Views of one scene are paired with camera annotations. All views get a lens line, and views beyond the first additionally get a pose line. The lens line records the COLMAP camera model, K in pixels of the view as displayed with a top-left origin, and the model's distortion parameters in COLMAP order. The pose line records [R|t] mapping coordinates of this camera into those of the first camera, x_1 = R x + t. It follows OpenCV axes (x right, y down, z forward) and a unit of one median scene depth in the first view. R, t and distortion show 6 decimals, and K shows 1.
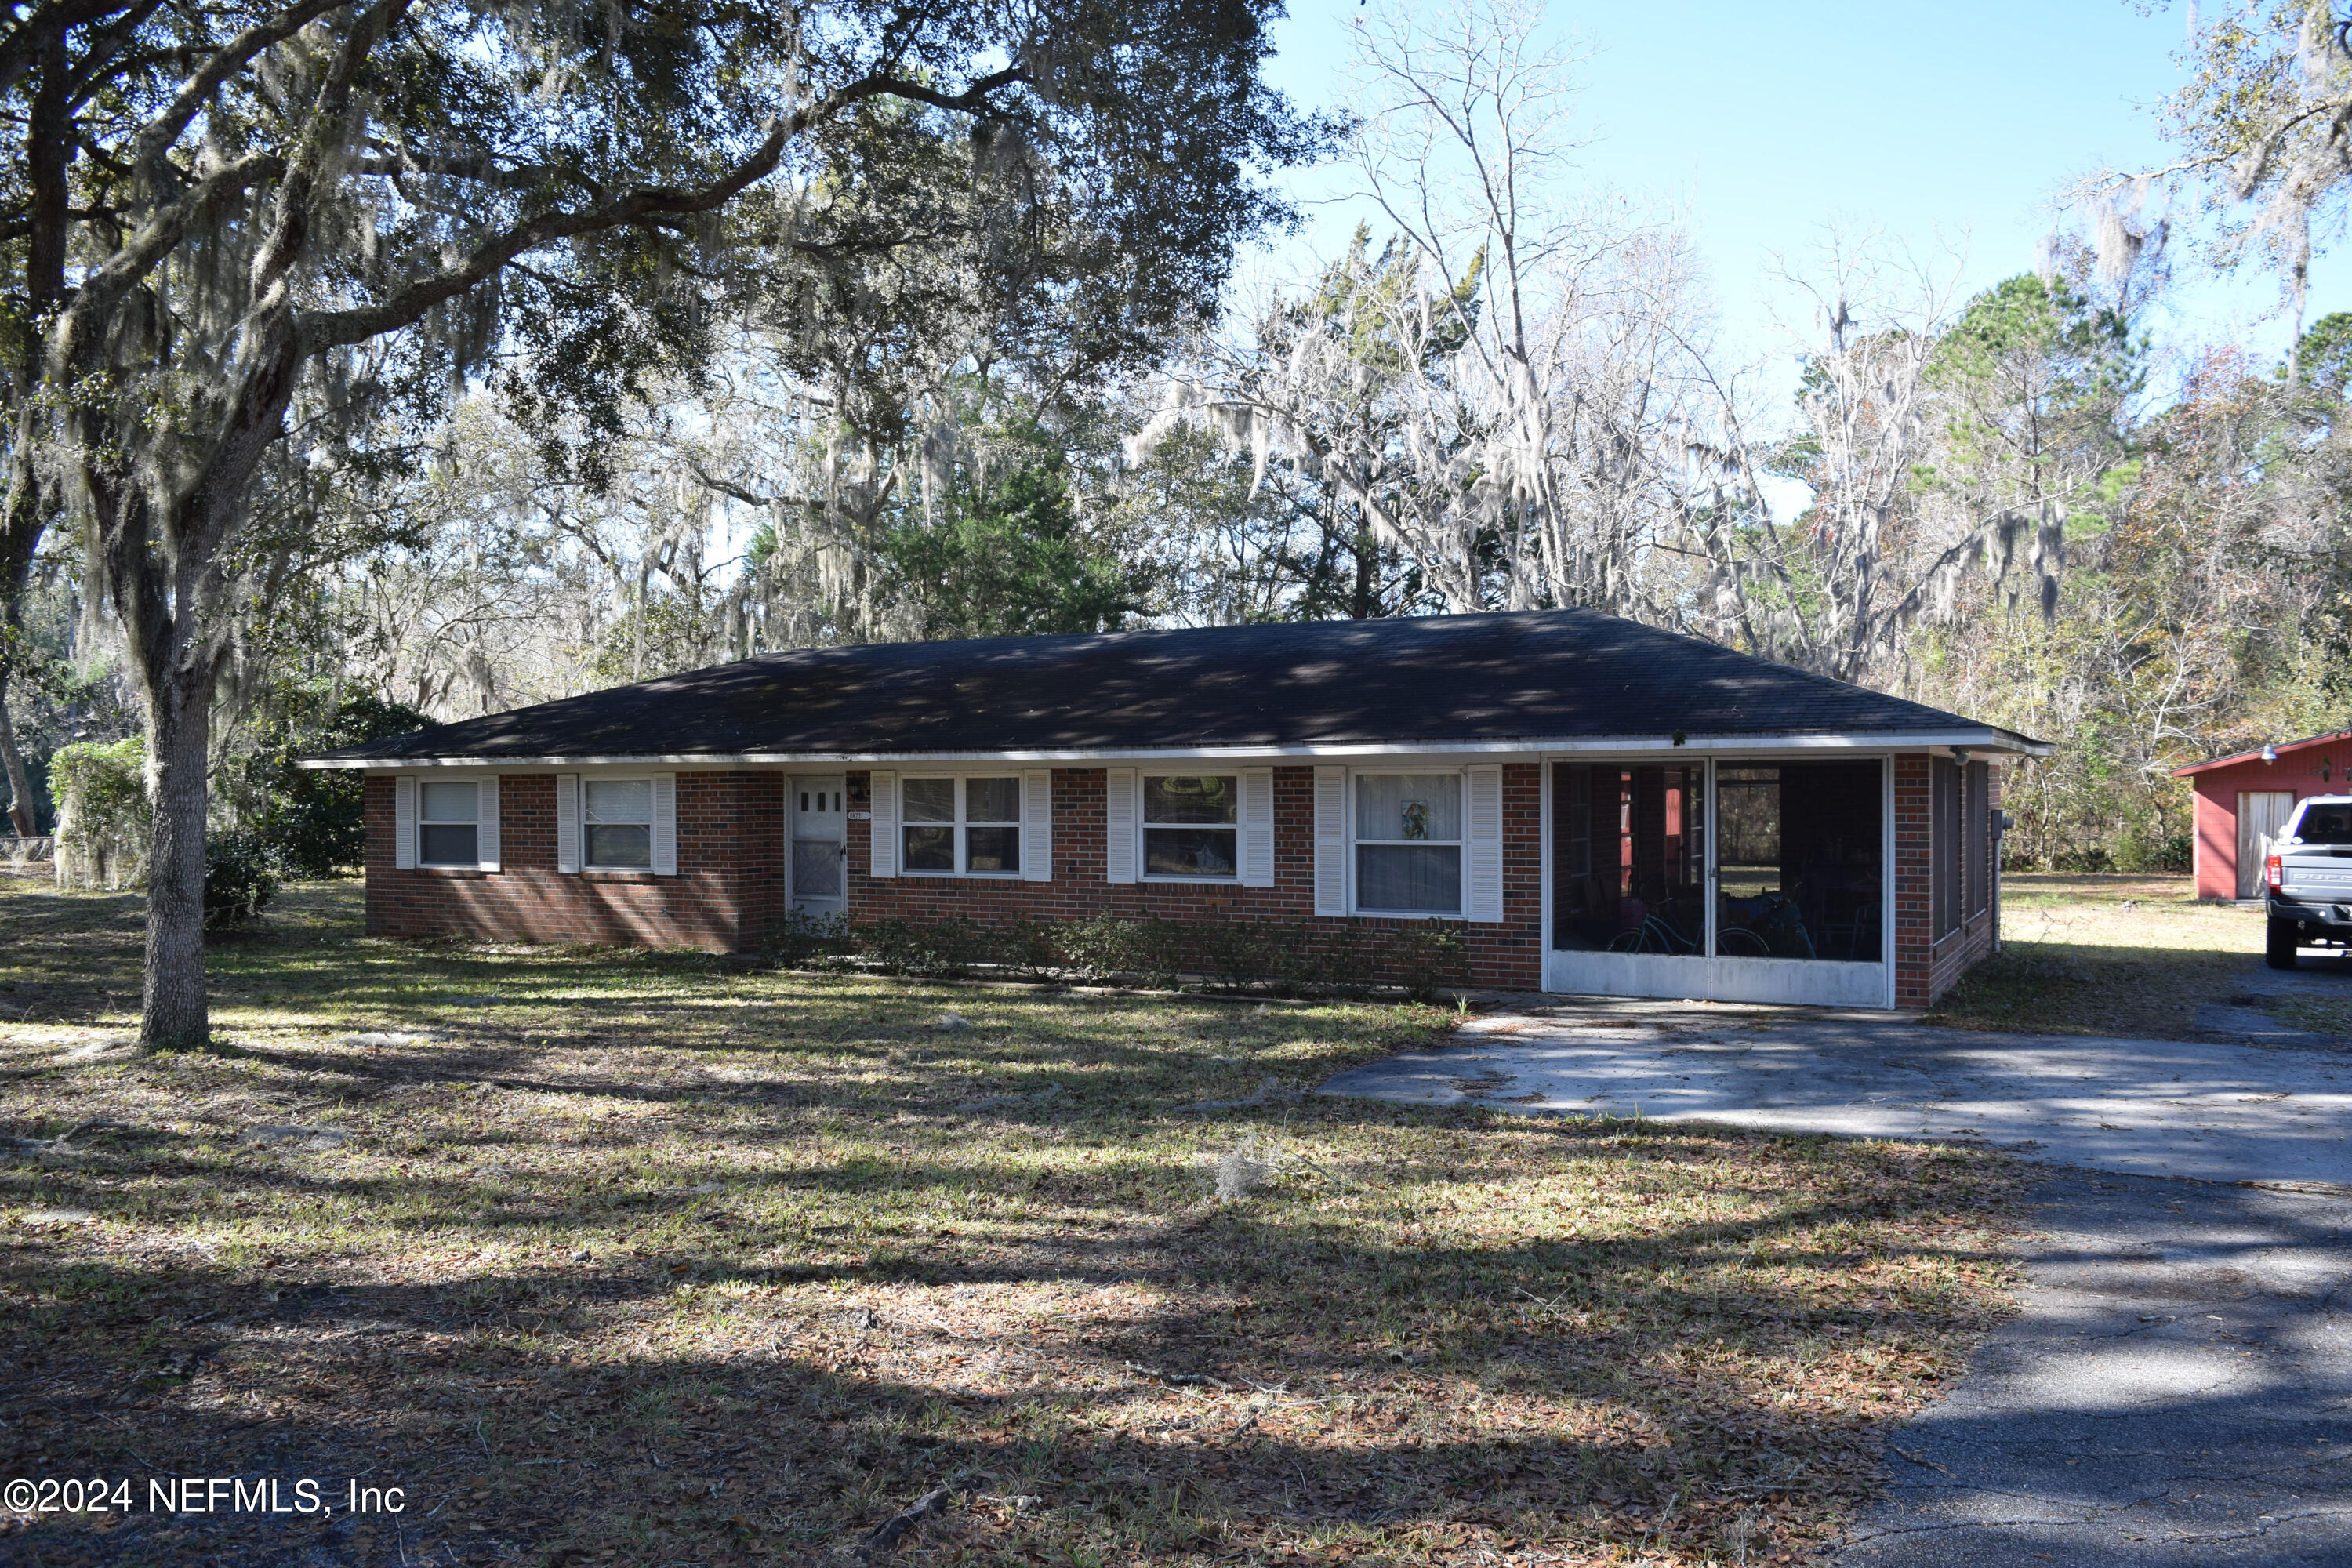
lens RADIAL K [[1841.3, 0, 1182.3], [0, 1841.3, 784.2], [0, 0, 1]] dist [-0.009111, -0.000072]
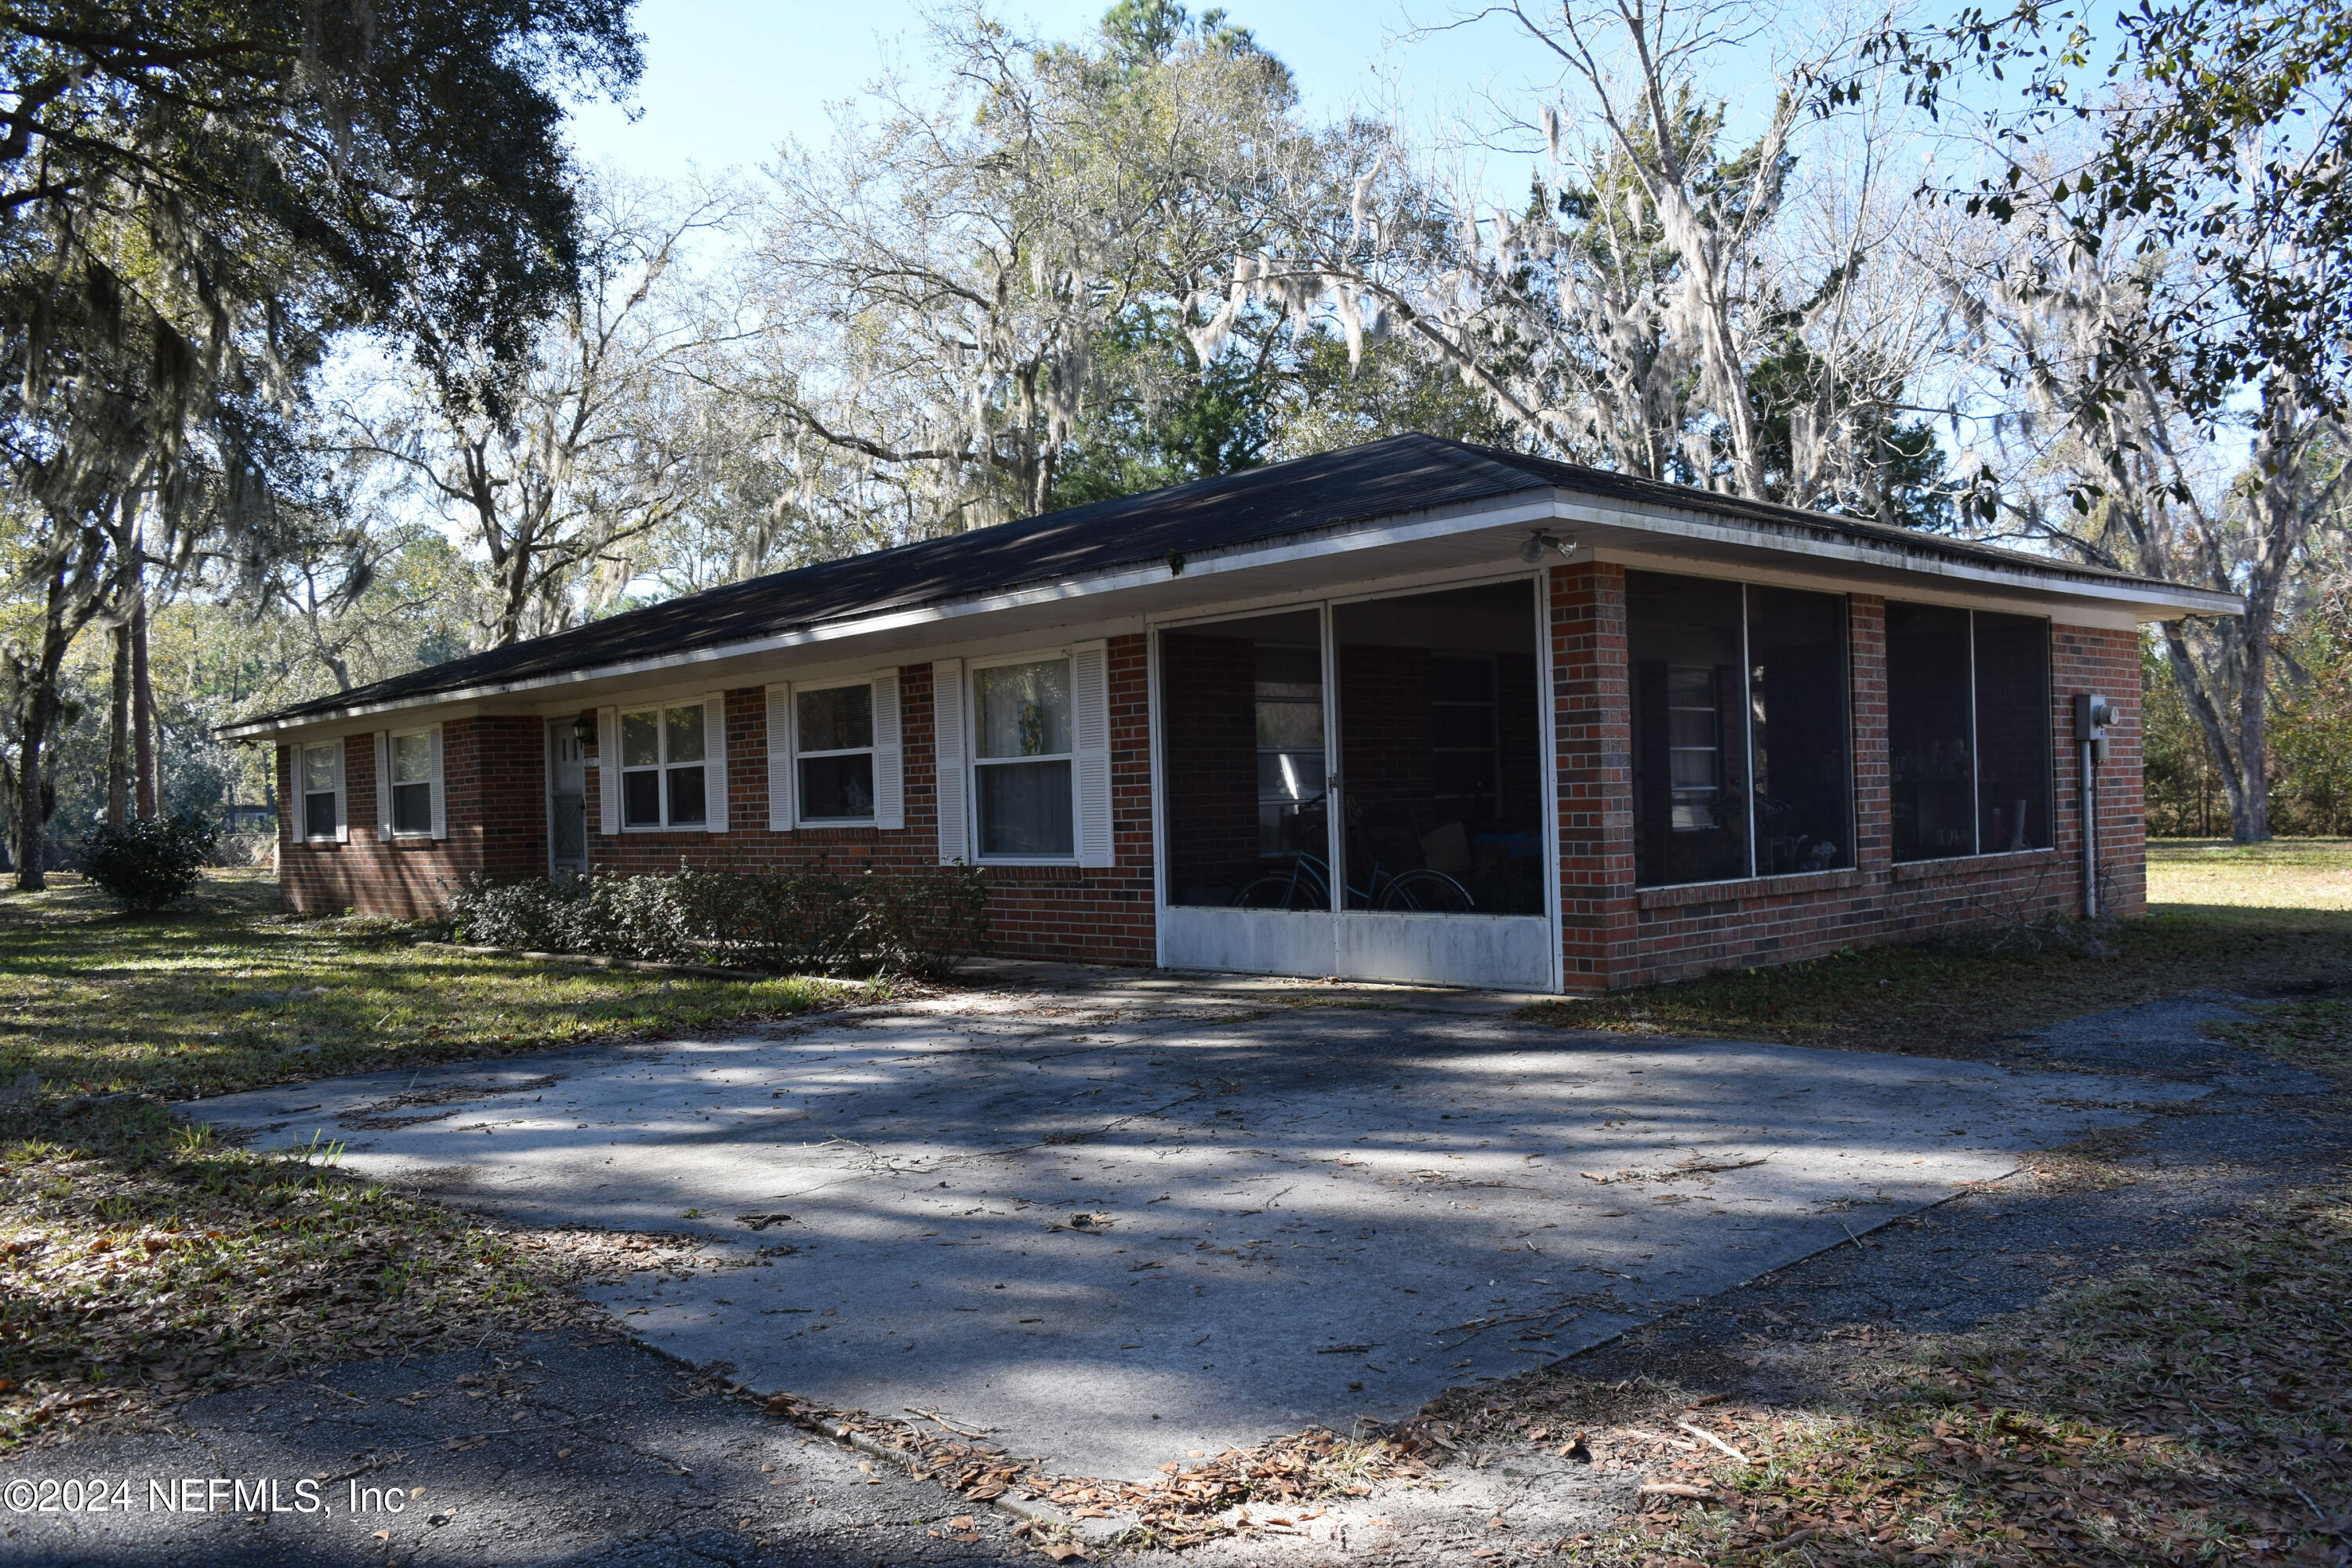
lens RADIAL K [[1841.3, 0, 1182.3], [0, 1841.3, 784.2], [0, 0, 1]] dist [-0.009111, -0.000072]
pose [[0.941234, -0.026222, -0.336737, 0.424905], [0.022210, 0.999629, -0.015763, 0.054492], [0.337025, 0.007358, 0.941467, 0.352655]]
